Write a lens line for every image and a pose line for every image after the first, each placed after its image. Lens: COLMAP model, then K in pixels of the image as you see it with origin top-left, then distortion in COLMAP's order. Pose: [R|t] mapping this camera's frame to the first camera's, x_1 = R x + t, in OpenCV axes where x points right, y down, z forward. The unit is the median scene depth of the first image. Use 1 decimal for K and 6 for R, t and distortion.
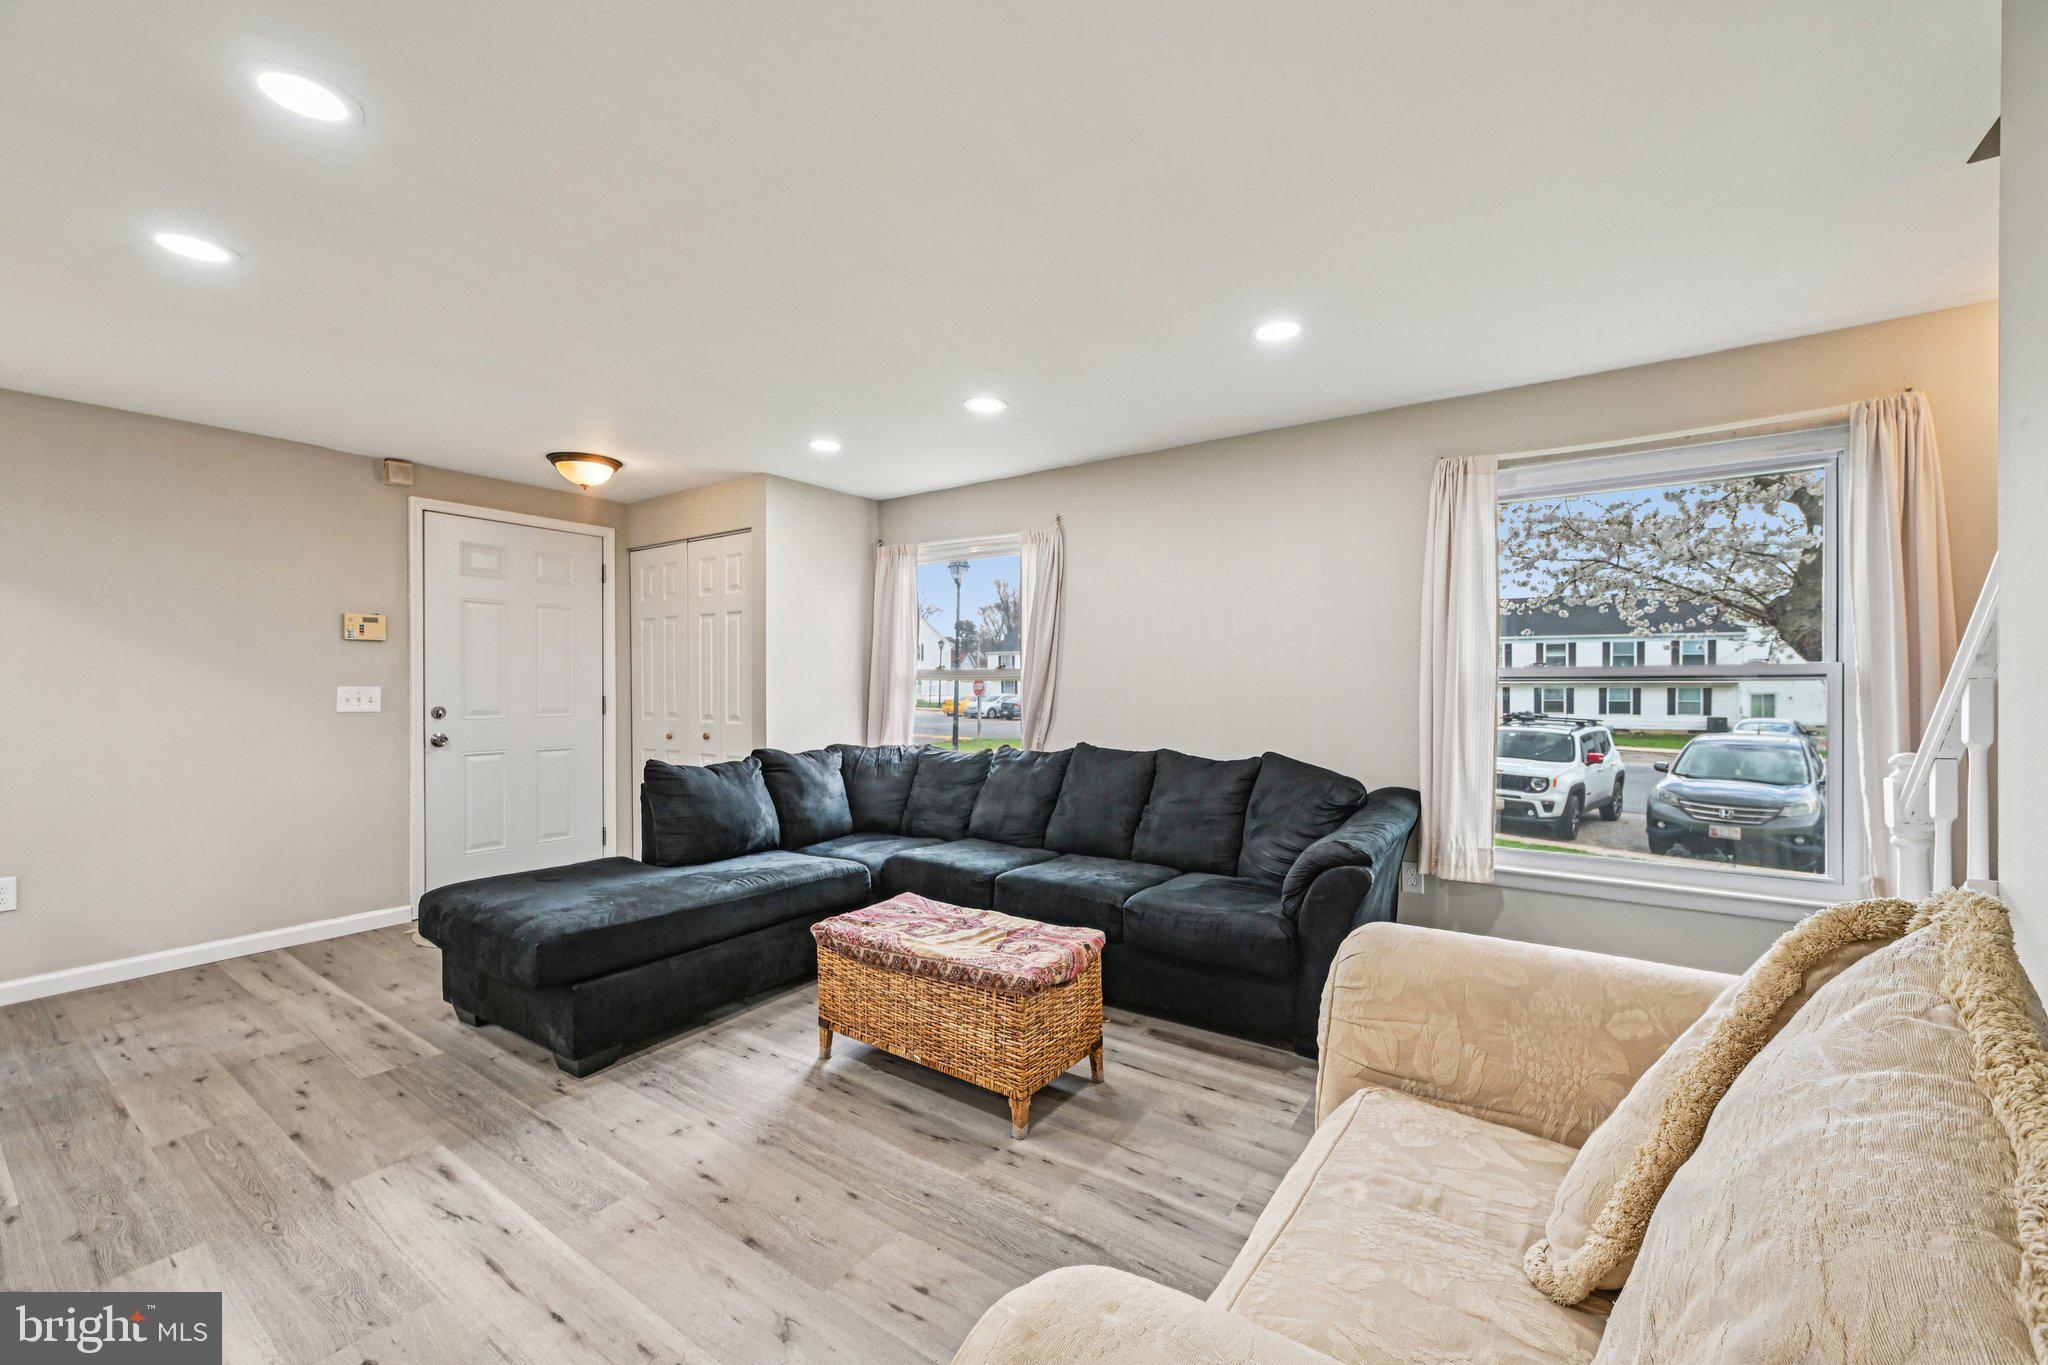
lens RADIAL K [[817.3, 0, 1038.9], [0, 817.3, 688.1], [0, 0, 1]] dist [-0.000008, 0.000111]
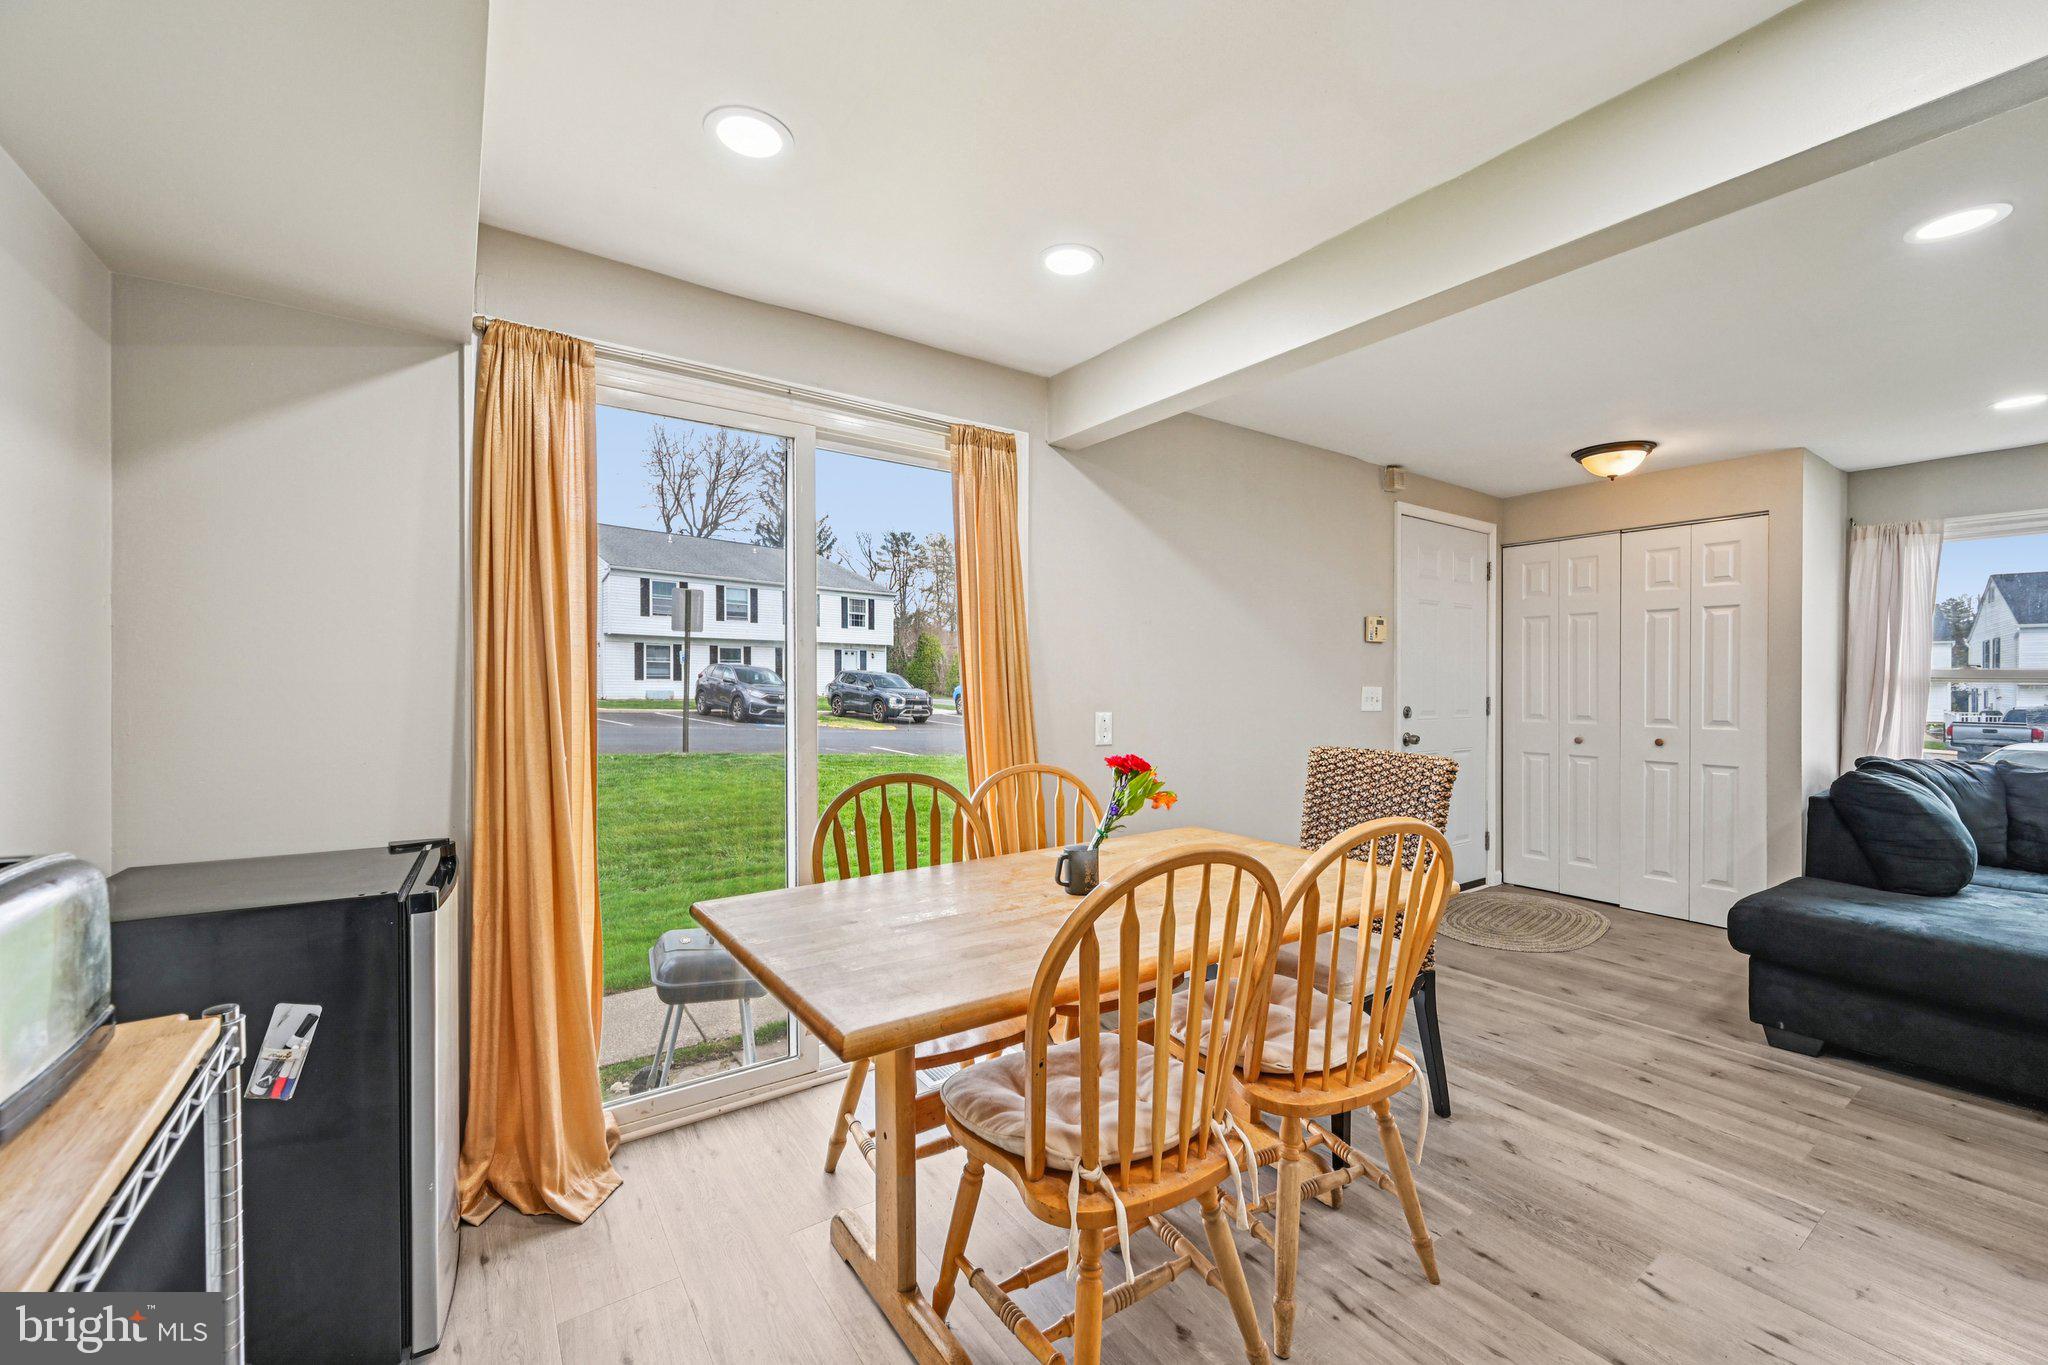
lens RADIAL K [[817.3, 0, 1038.9], [0, 817.3, 688.1], [0, 0, 1]] dist [-0.000008, 0.000111]
pose [[0.938675, 0.006170, -0.344749, -1.330783], [-0.006345, 0.999980, 0.000620, 0.003204], [0.344746, 0.001605, 0.938695, -0.185755]]
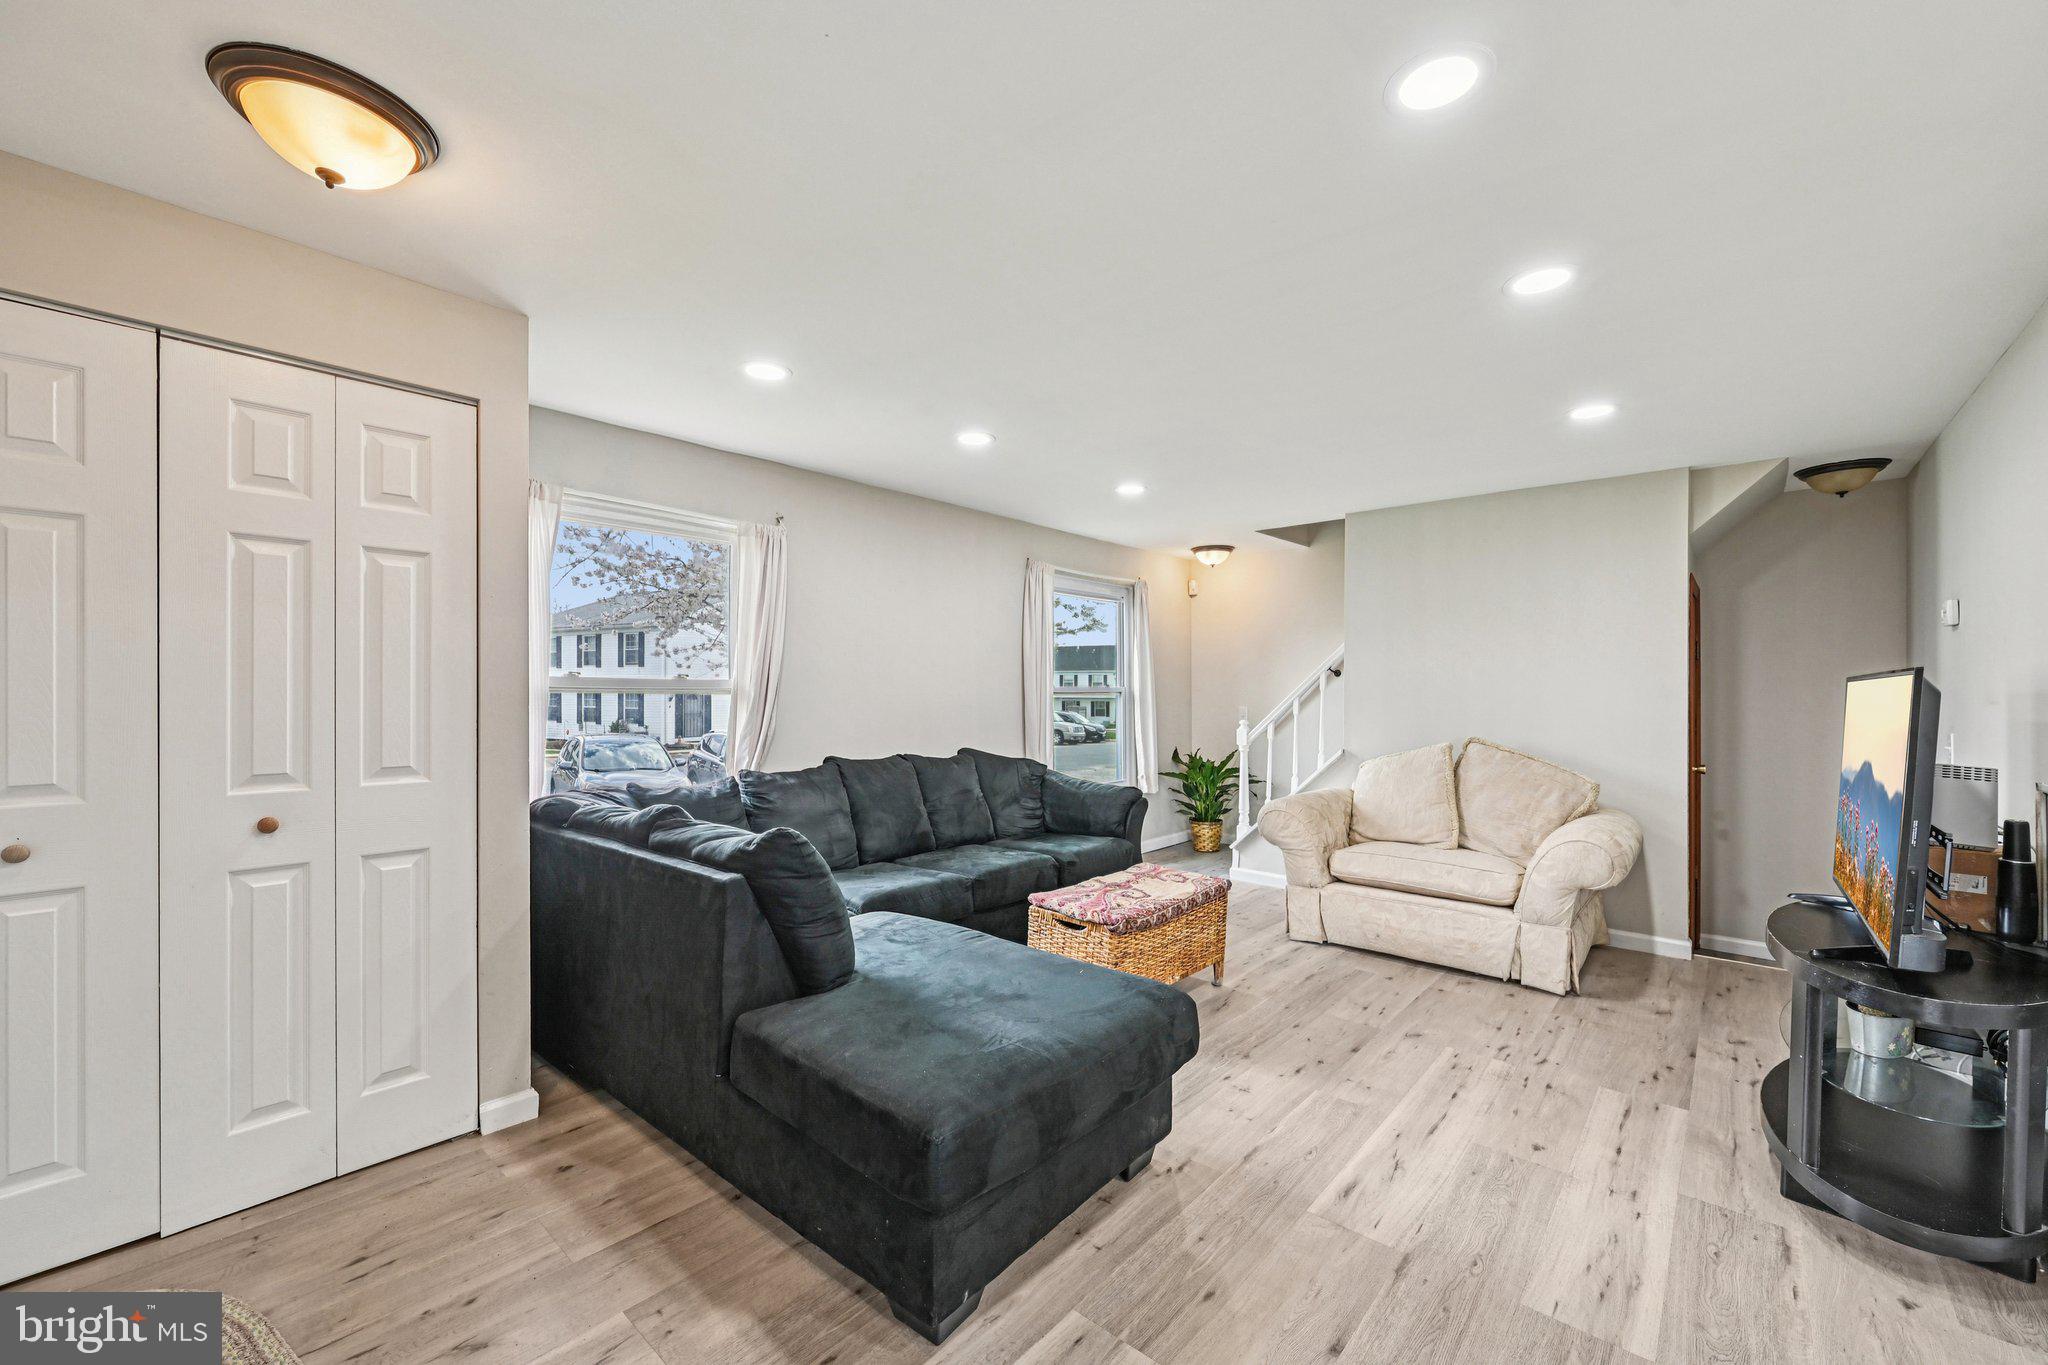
lens RADIAL K [[809.6, 0, 1027.0], [0, 809.6, 693.8], [0, 0, 1]] dist [-0.000156, 0.000038]
pose [[0.122612, -0.000014, 0.992455, -1.382873], [0.002892, 0.999996, -0.000343, -0.013603], [-0.992451, 0.002912, 0.122611, 0.995890]]
